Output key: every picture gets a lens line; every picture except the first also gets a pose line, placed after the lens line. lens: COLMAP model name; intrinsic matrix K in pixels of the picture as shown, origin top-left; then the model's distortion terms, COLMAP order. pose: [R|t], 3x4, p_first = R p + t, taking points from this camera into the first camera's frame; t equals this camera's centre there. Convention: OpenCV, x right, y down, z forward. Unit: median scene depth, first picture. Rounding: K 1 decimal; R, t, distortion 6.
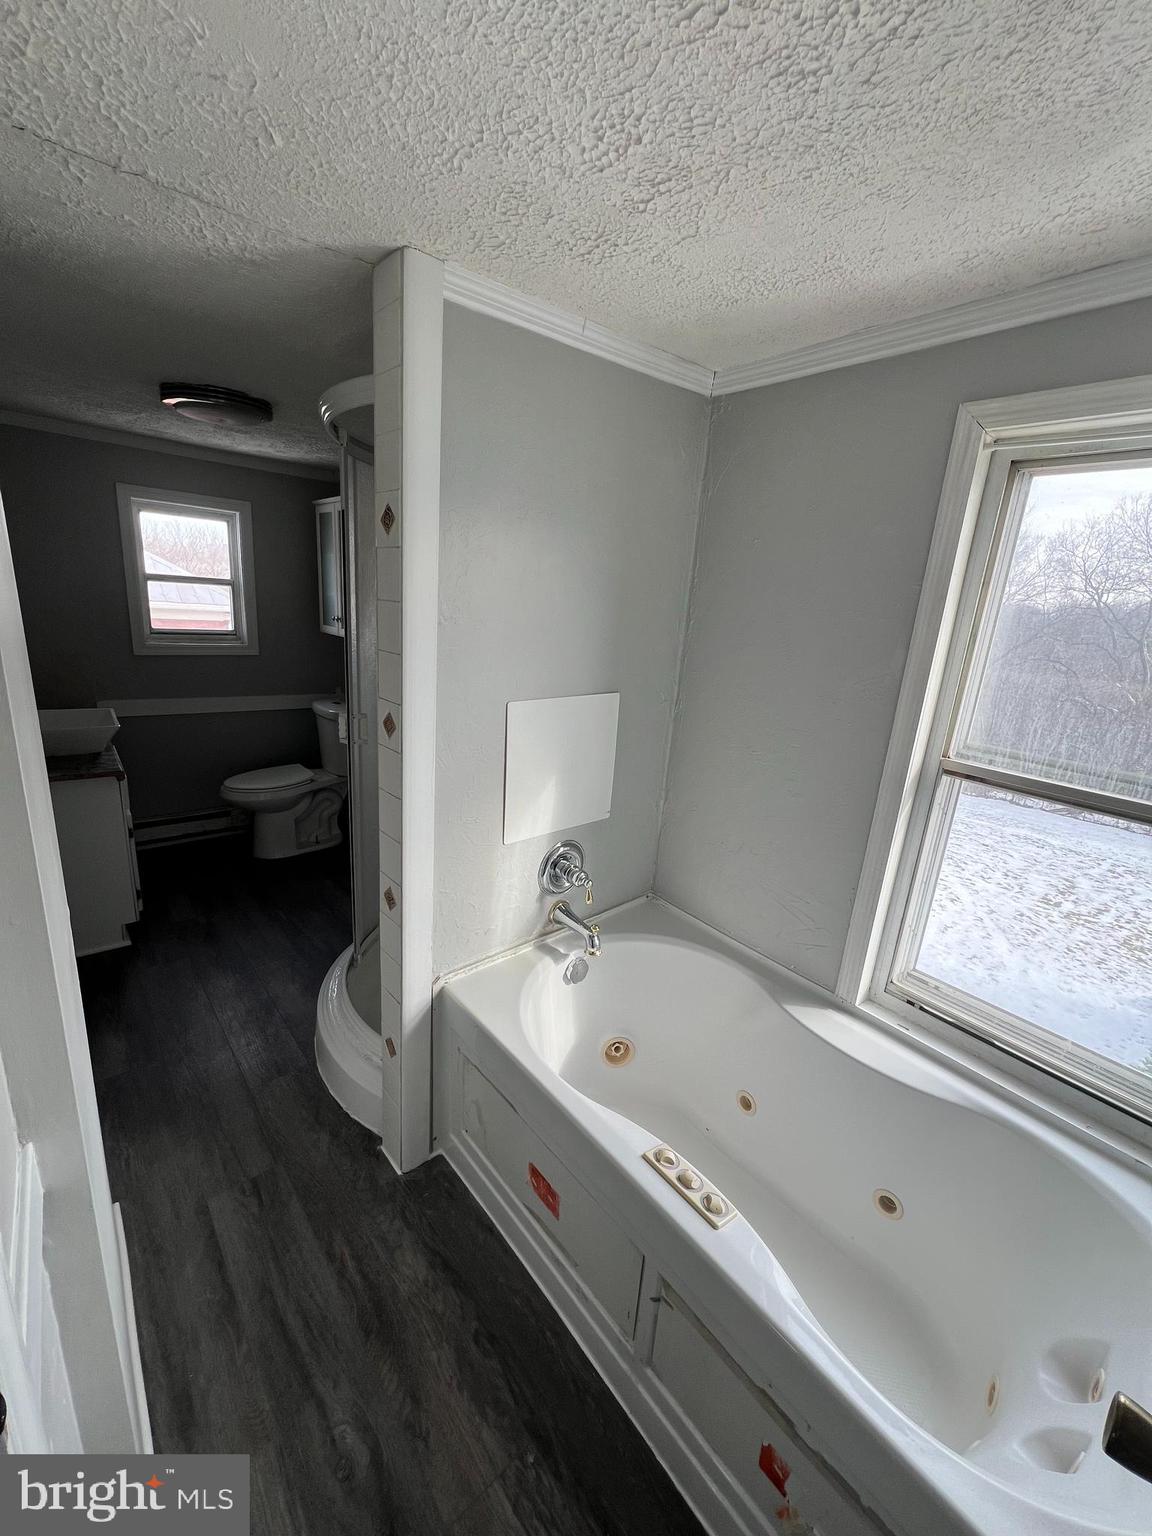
lens RADIAL K [[616.8, 0, 572.1], [0, 616.8, 768.6], [0, 0, 1]] dist [-0.000174, -0.000077]
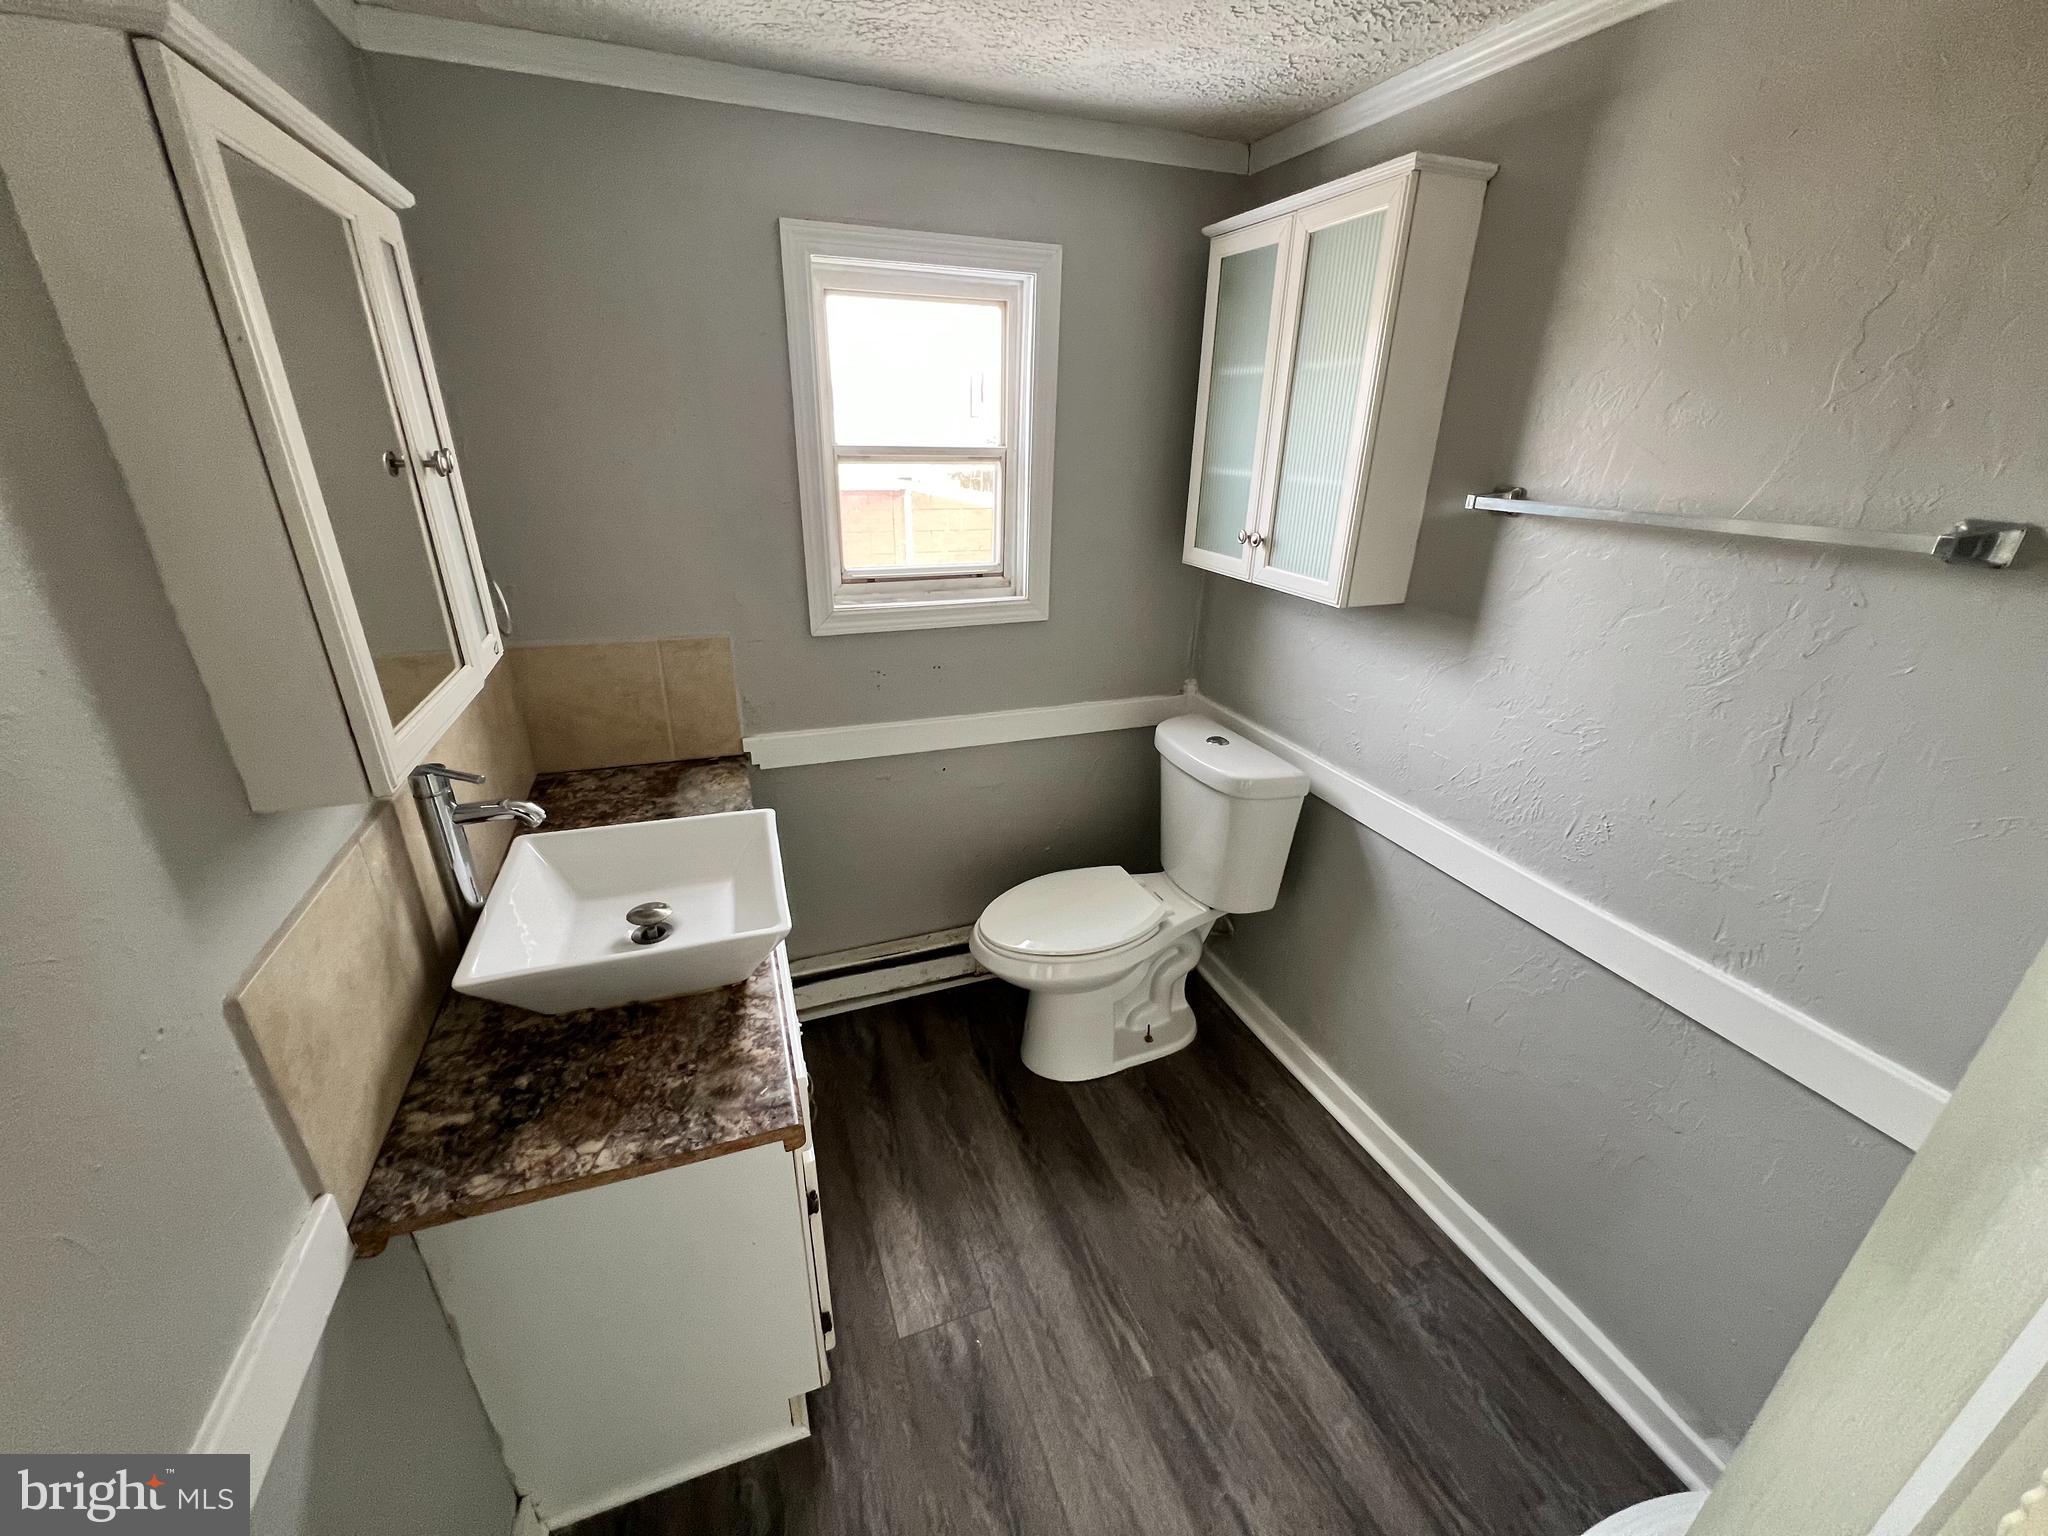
lens RADIAL K [[822.5, 0, 1023.5], [0, 822.5, 769.1], [0, 0, 1]] dist [-0.000174, -0.000077]
pose [[0.942258, 0.076980, -0.325919, -0.326037], [-0.040271, 0.992205, 0.117926, -0.148057], [0.332456, -0.097992, 0.938014, 0.432876]]
